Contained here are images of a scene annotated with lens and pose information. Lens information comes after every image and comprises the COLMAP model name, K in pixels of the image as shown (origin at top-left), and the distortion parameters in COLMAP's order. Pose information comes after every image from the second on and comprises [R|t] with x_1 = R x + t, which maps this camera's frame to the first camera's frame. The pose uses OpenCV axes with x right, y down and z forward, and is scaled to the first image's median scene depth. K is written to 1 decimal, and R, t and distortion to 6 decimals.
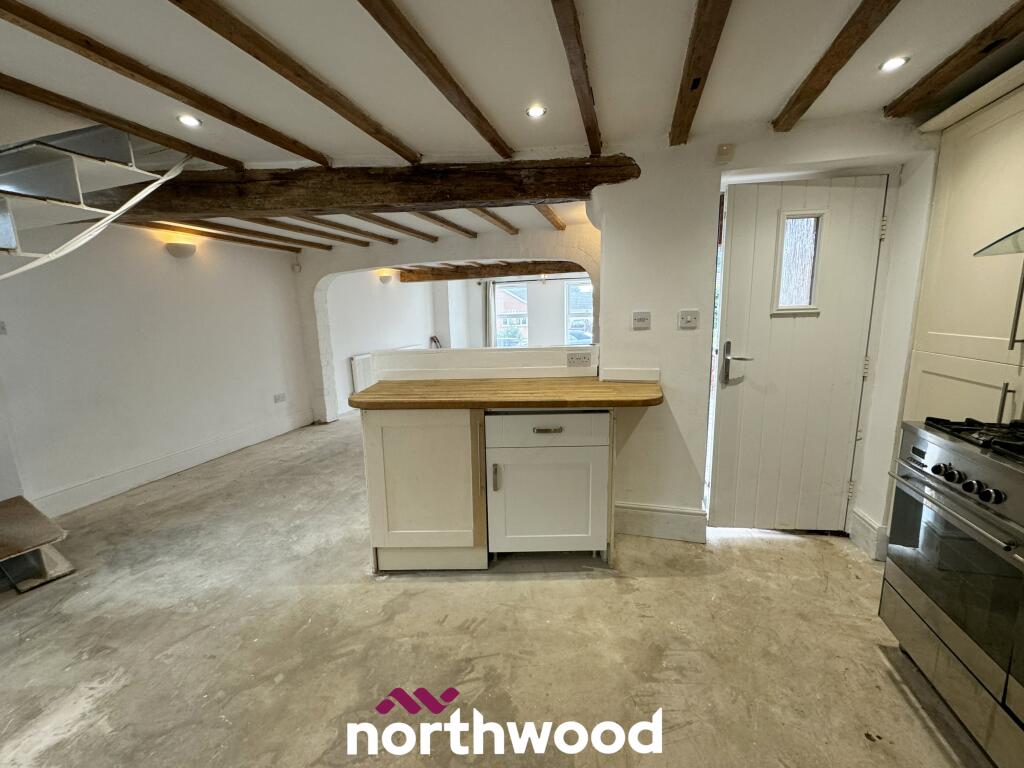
lens RADIAL K [[408.2, 0, 513.2], [0, 408.2, 384.8], [0, 0, 1]] dist [-0.003582, 0.000316]
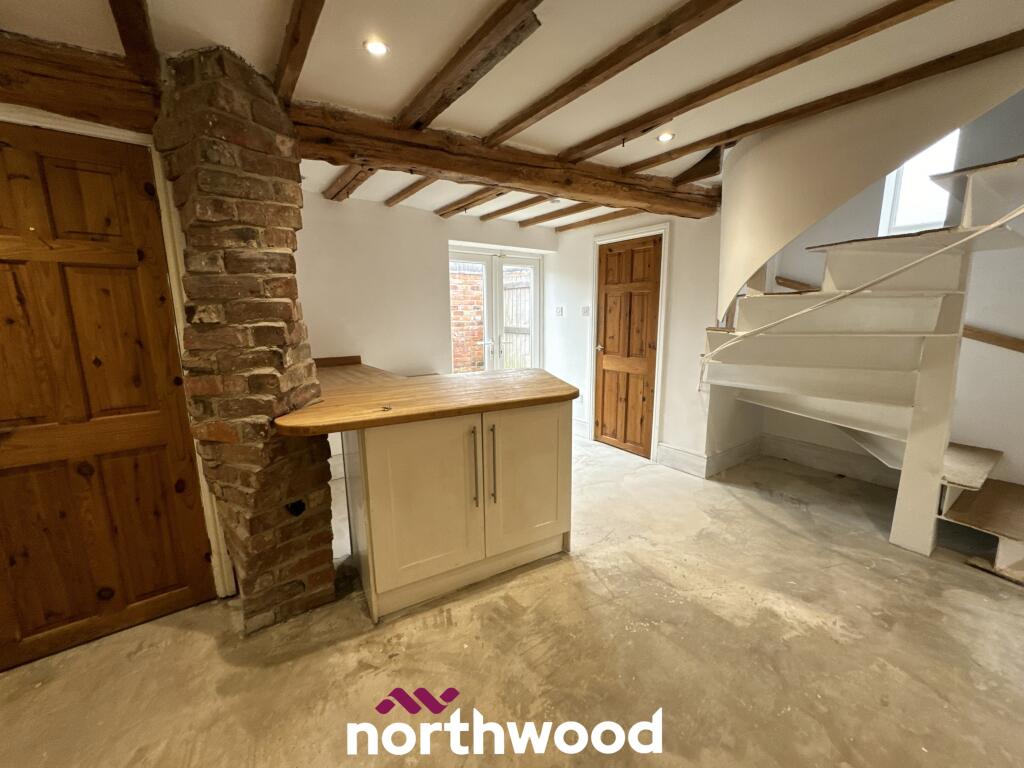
lens RADIAL K [[408.2, 0, 512.4], [0, 408.2, 384.3], [0, 0, 1]] dist [-0.003582, 0.000316]
pose [[-0.611194, 0.168873, -0.773255, 0.229084], [-0.115086, 0.947628, 0.297921, -0.098847], [0.783069, 0.271078, -0.559750, 0.594864]]
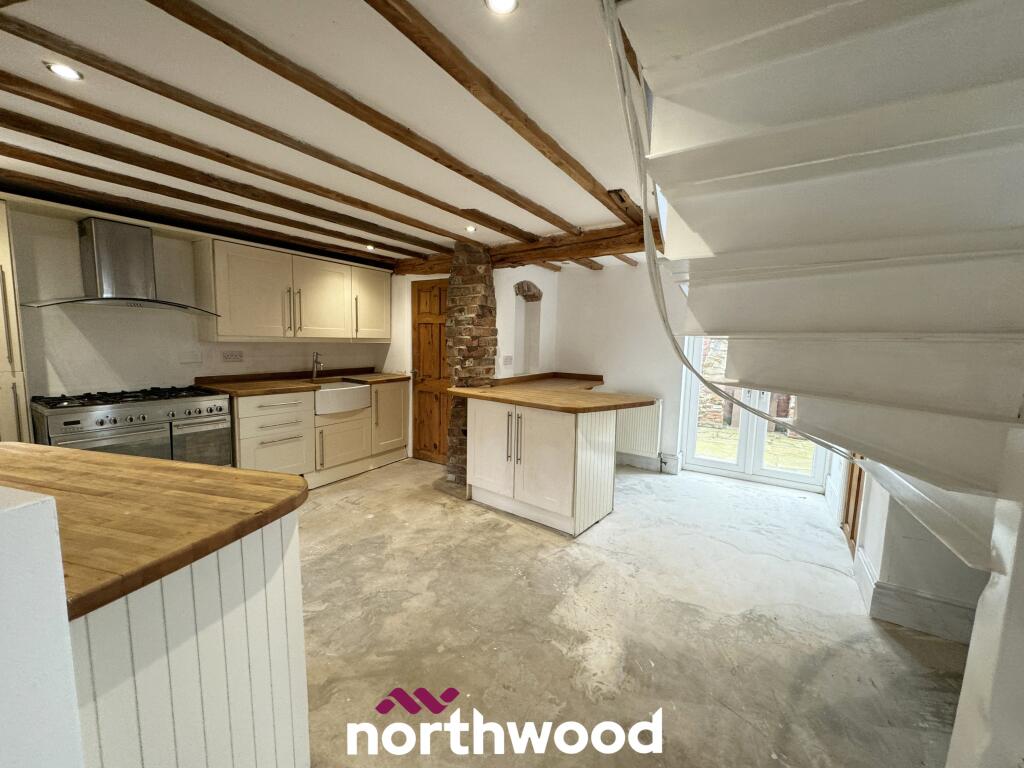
lens RADIAL K [[408.2, 0, 510.6], [0, 408.2, 383.7], [0, 0, 1]] dist [-0.003582, 0.000316]
pose [[-0.962472, -0.024518, 0.270270, -0.856095], [0.050742, 0.962088, 0.267978, -0.247569], [-0.266594, 0.271635, -0.924739, 1.463736]]
